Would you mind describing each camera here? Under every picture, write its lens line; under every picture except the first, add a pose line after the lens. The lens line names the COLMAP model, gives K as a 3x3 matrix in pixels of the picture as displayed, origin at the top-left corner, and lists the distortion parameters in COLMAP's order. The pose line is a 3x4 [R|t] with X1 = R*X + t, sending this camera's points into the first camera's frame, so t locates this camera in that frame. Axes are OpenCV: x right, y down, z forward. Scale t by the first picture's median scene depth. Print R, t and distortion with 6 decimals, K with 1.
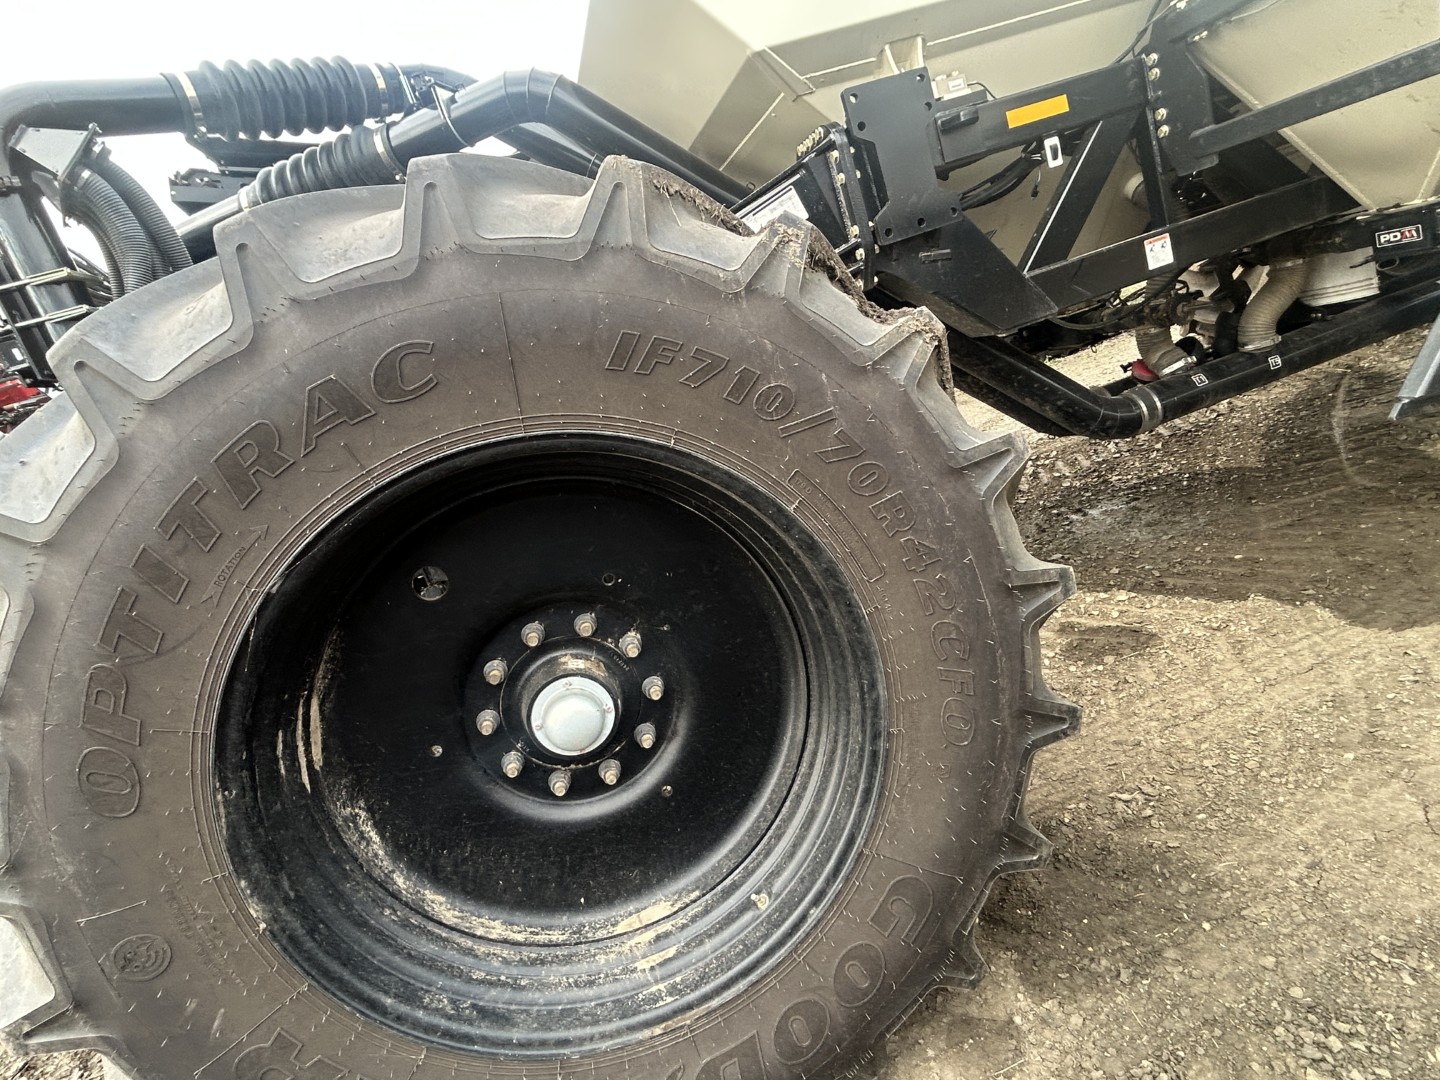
lens RADIAL K [[791.6, 0, 715.3], [0, 791.6, 533.9], [0, 0, 1]] dist [-0.006193, 0.006108]
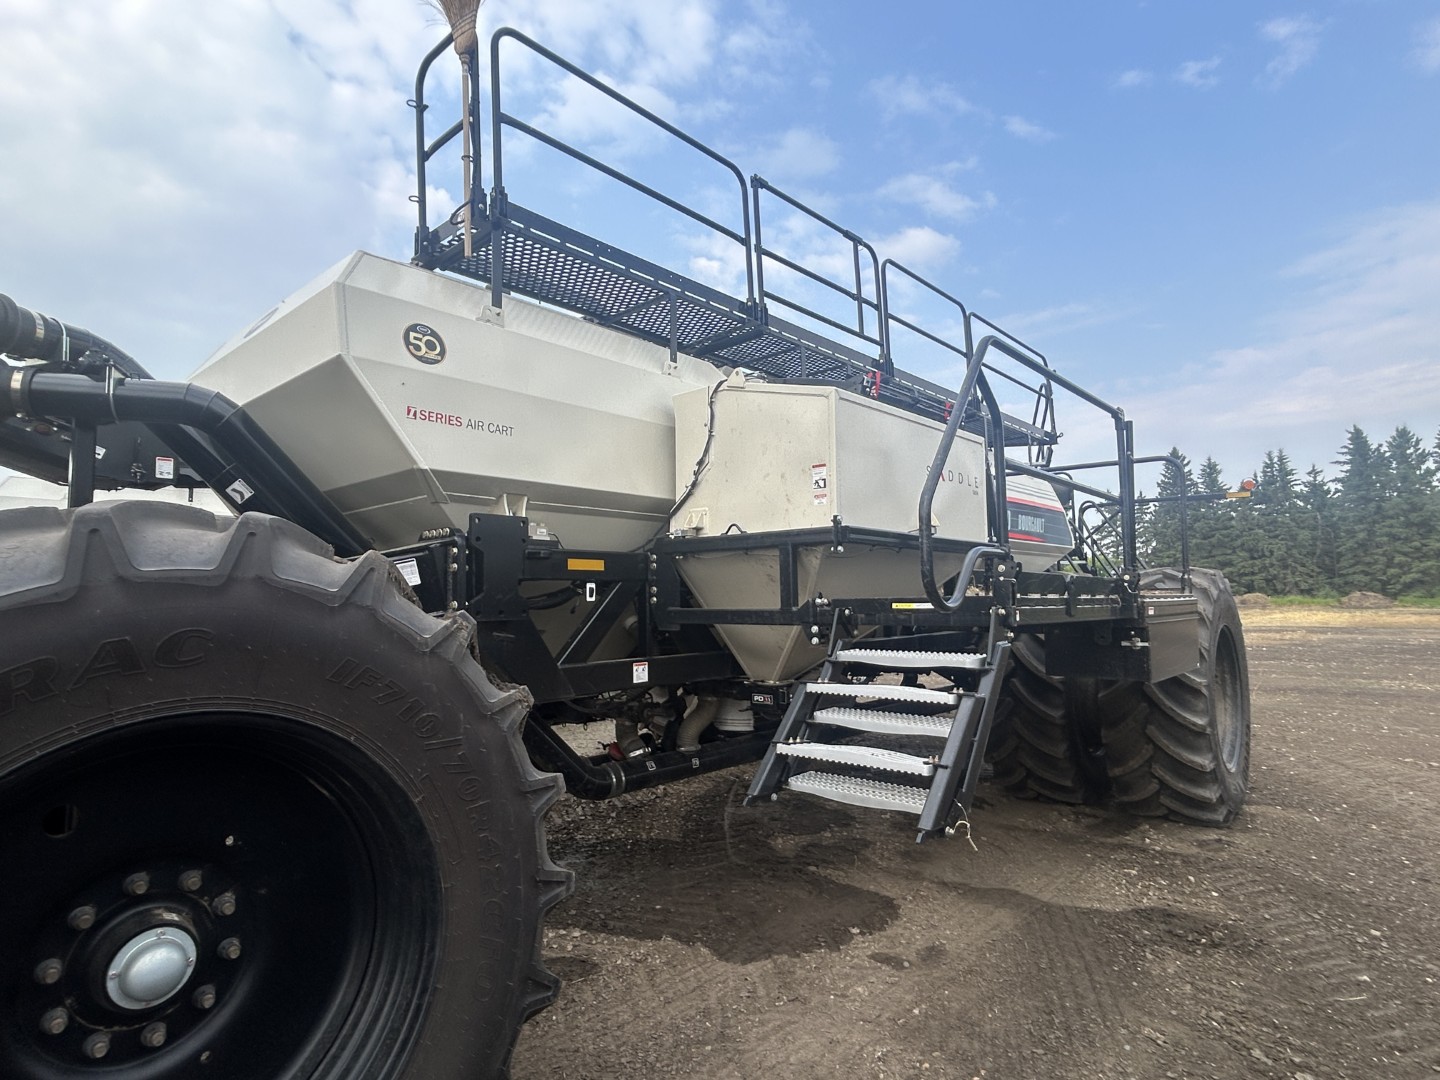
lens RADIAL K [[791.6, 0, 715.3], [0, 791.6, 539.6], [0, 0, 1]] dist [-0.006193, 0.006108]
pose [[0.789361, 0.332670, 0.515984, -0.191382], [-0.090172, 0.894171, -0.438551, 0.064017], [-0.607270, 0.299648, 0.735822, -0.274886]]
